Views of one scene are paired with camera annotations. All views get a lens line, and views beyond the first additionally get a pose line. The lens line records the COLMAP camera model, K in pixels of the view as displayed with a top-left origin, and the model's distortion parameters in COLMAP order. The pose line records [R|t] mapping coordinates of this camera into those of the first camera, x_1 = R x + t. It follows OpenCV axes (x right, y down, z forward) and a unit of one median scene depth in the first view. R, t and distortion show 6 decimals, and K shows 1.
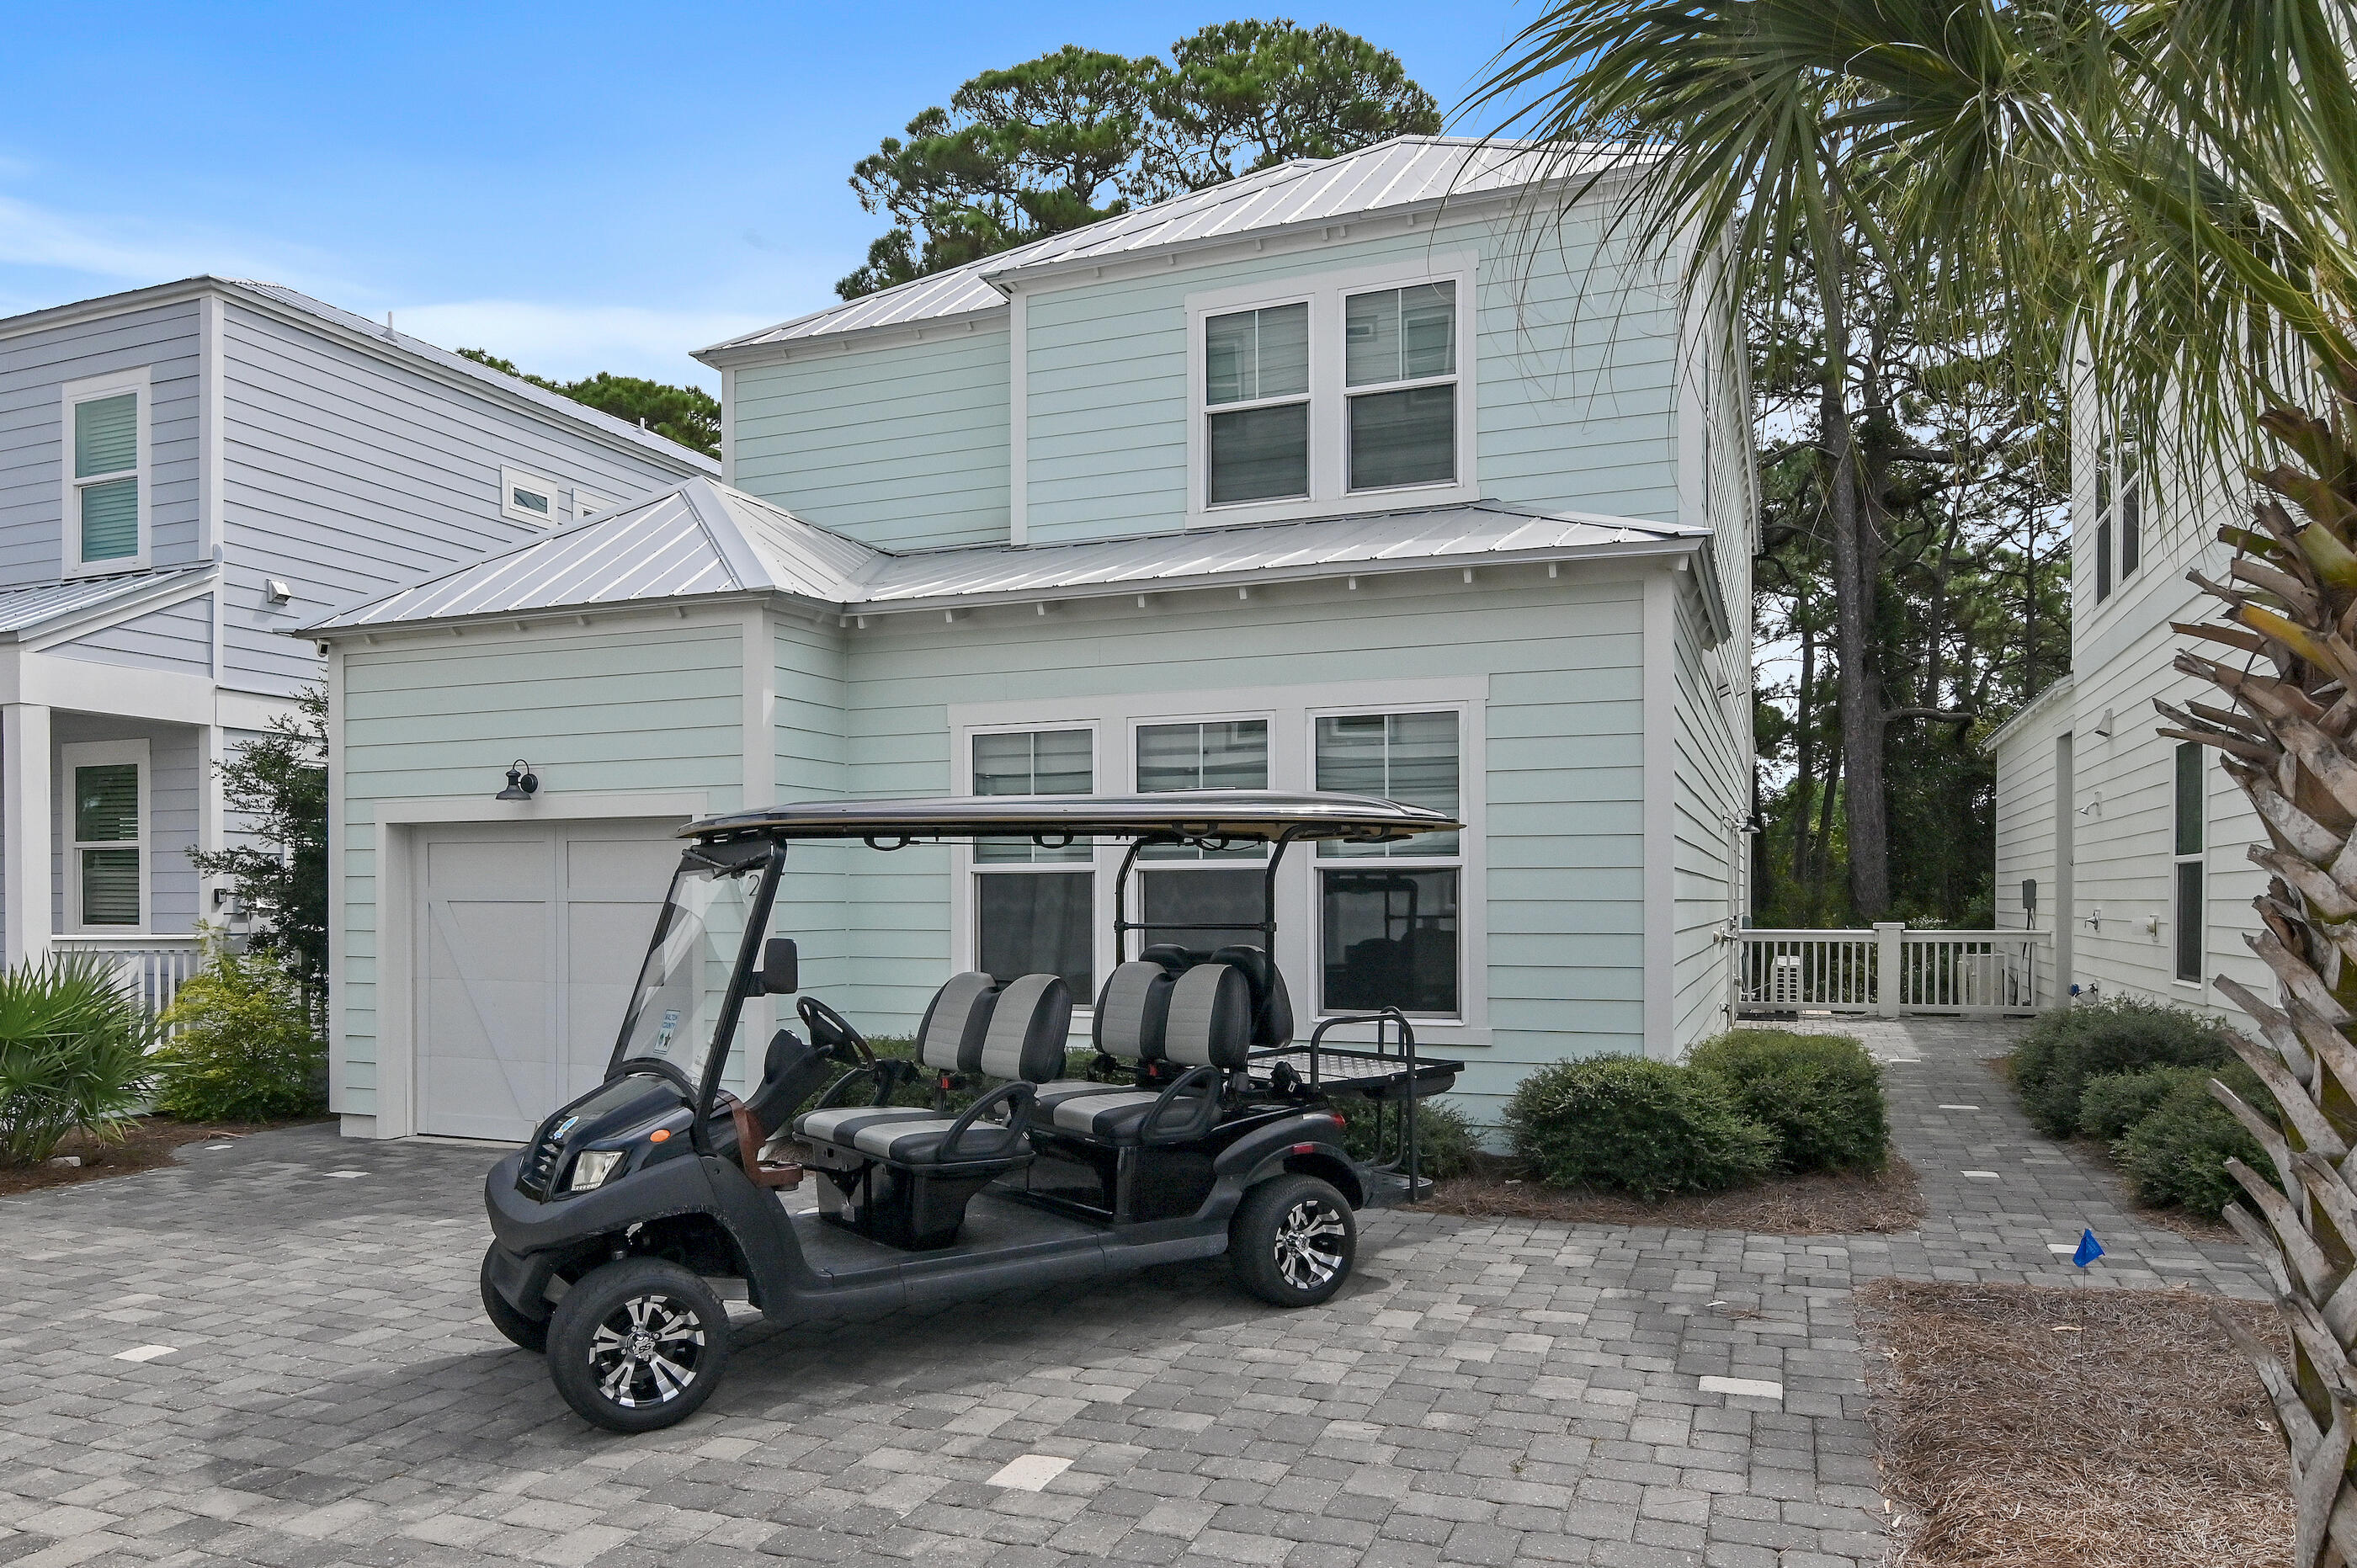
lens RADIAL K [[1262.0, 0, 1186.3], [0, 1262.0, 727.8], [0, 0, 1]] dist [-0.004104, -0.000171]
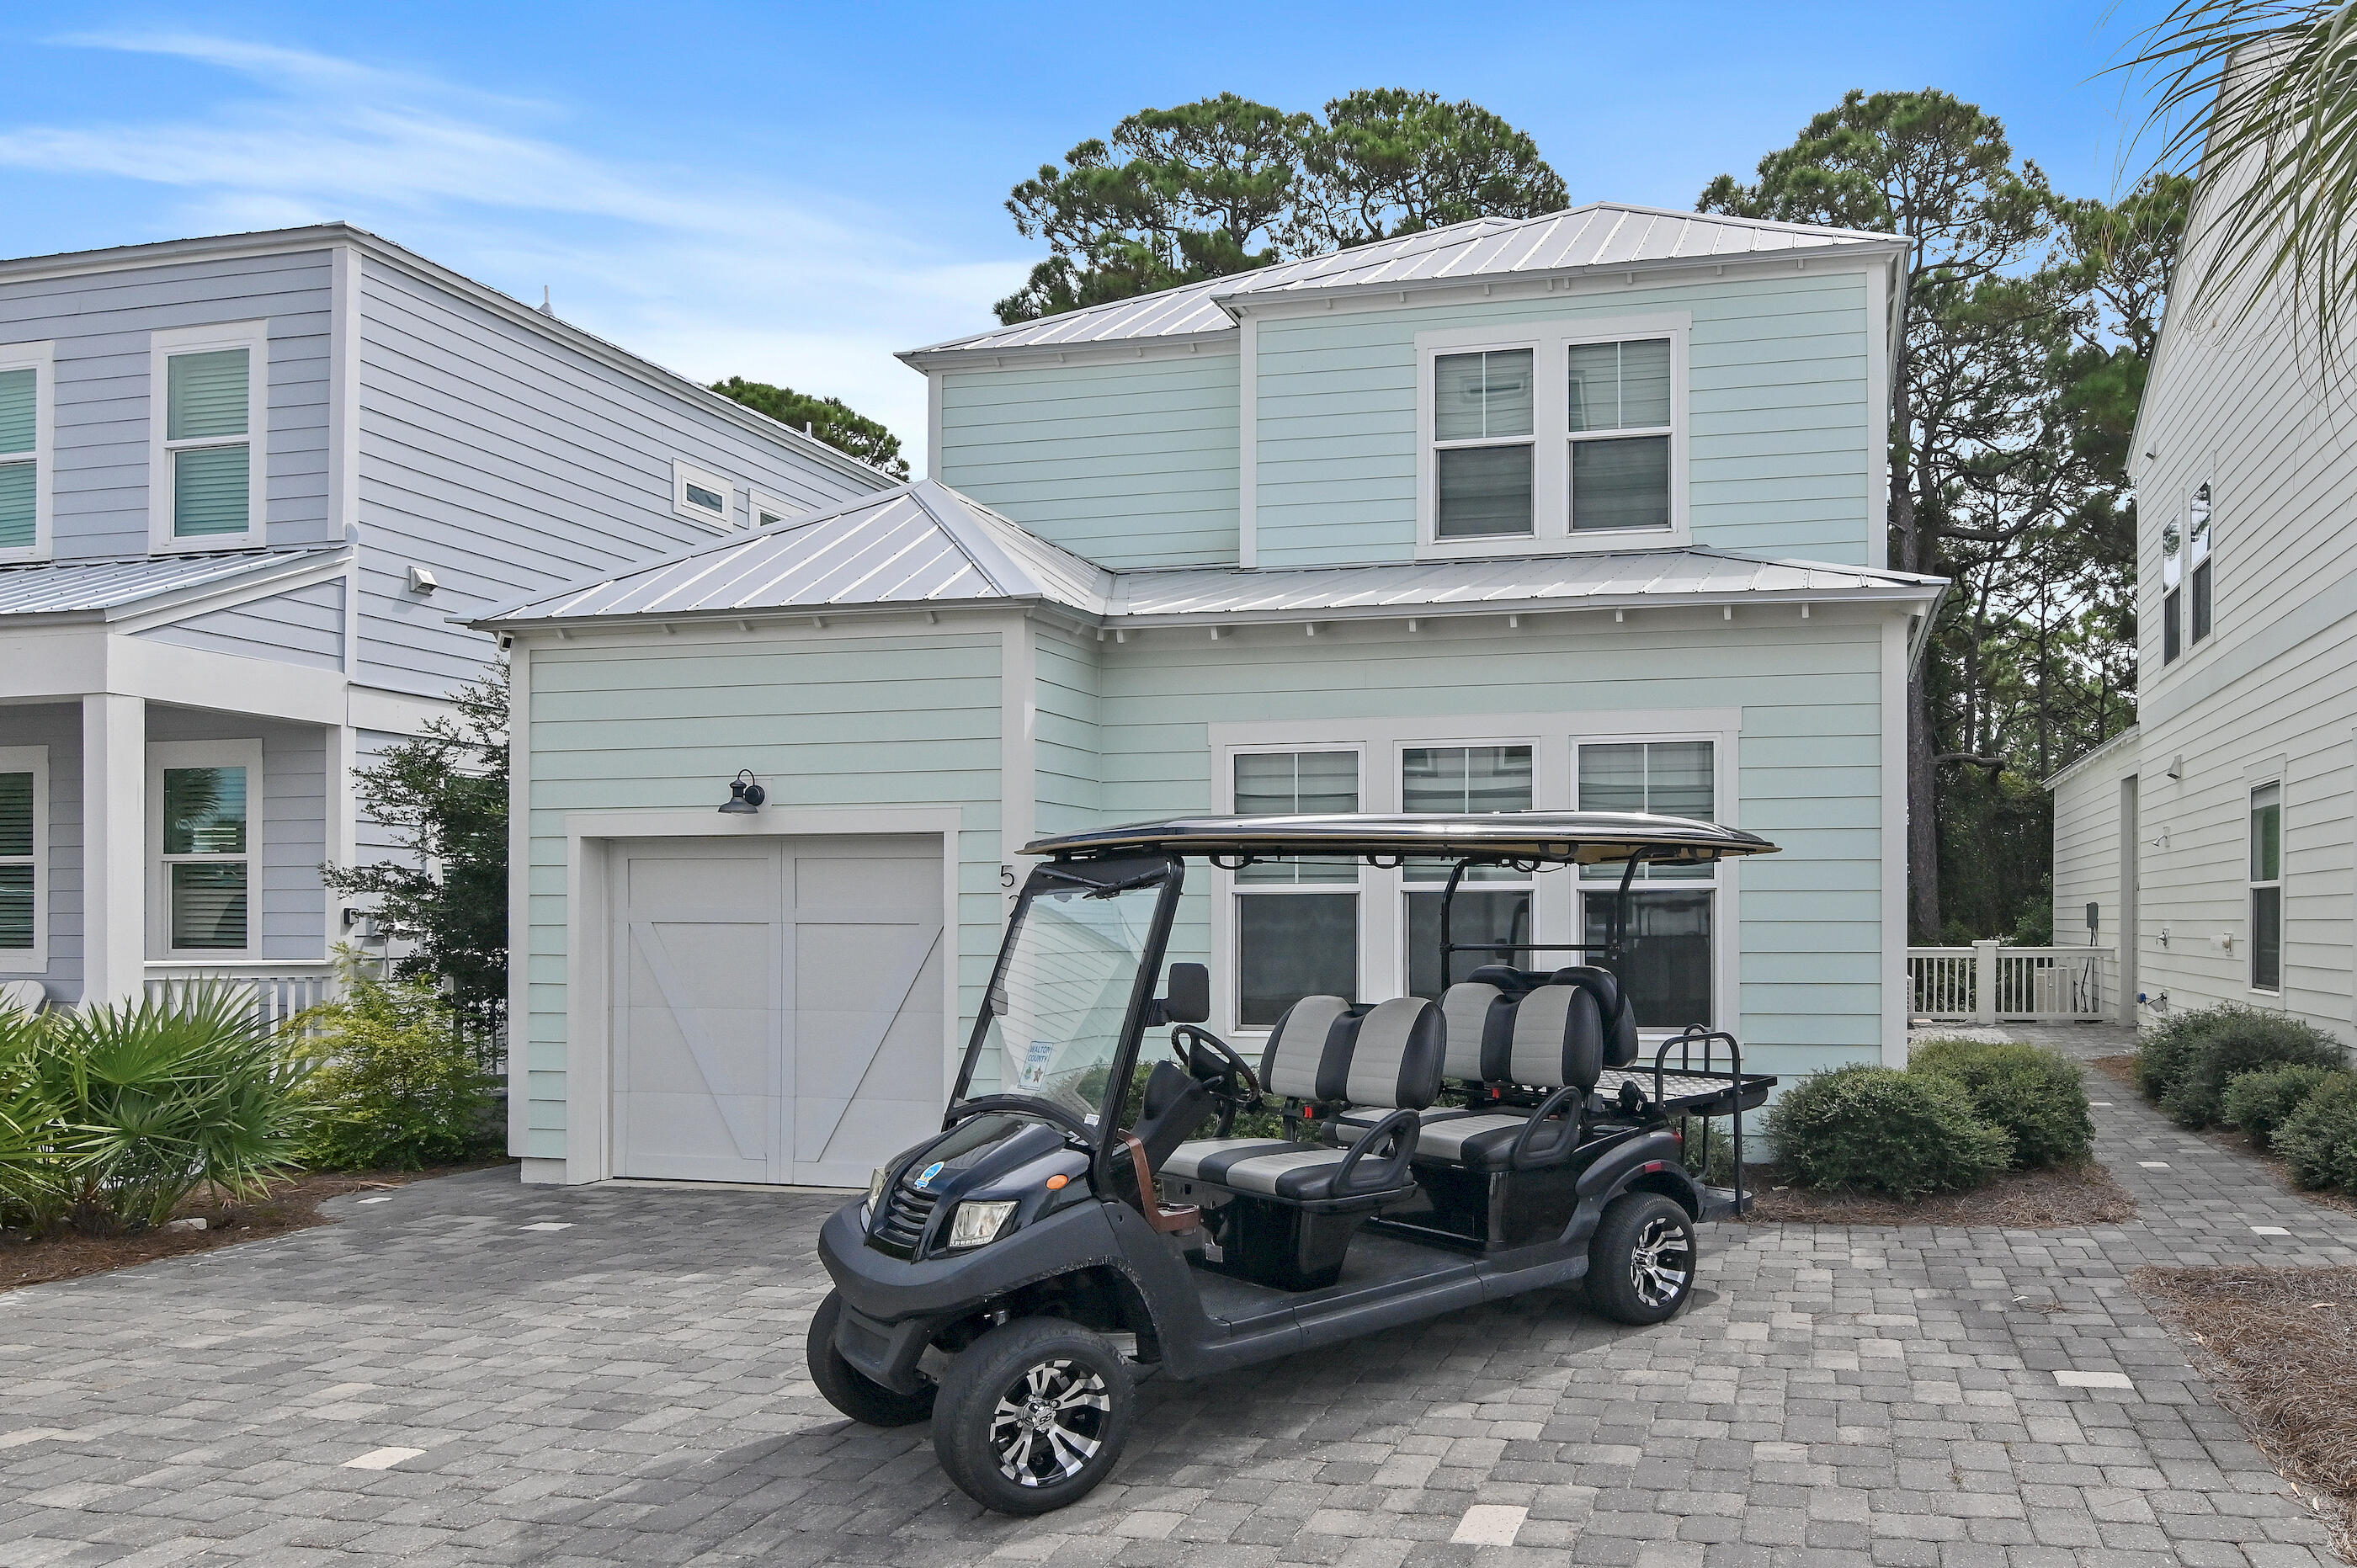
lens RADIAL K [[1094.3, 0, 1178.3], [0, 1094.3, 772.0], [0, 0, 1]] dist [-0.002908, -0.001627]
pose [[0.987515, 0.020967, 0.156122, -0.334325], [-0.021236, 0.999774, 0.000055, 0.019790], [-0.156085, -0.003370, 0.987738, 0.153165]]
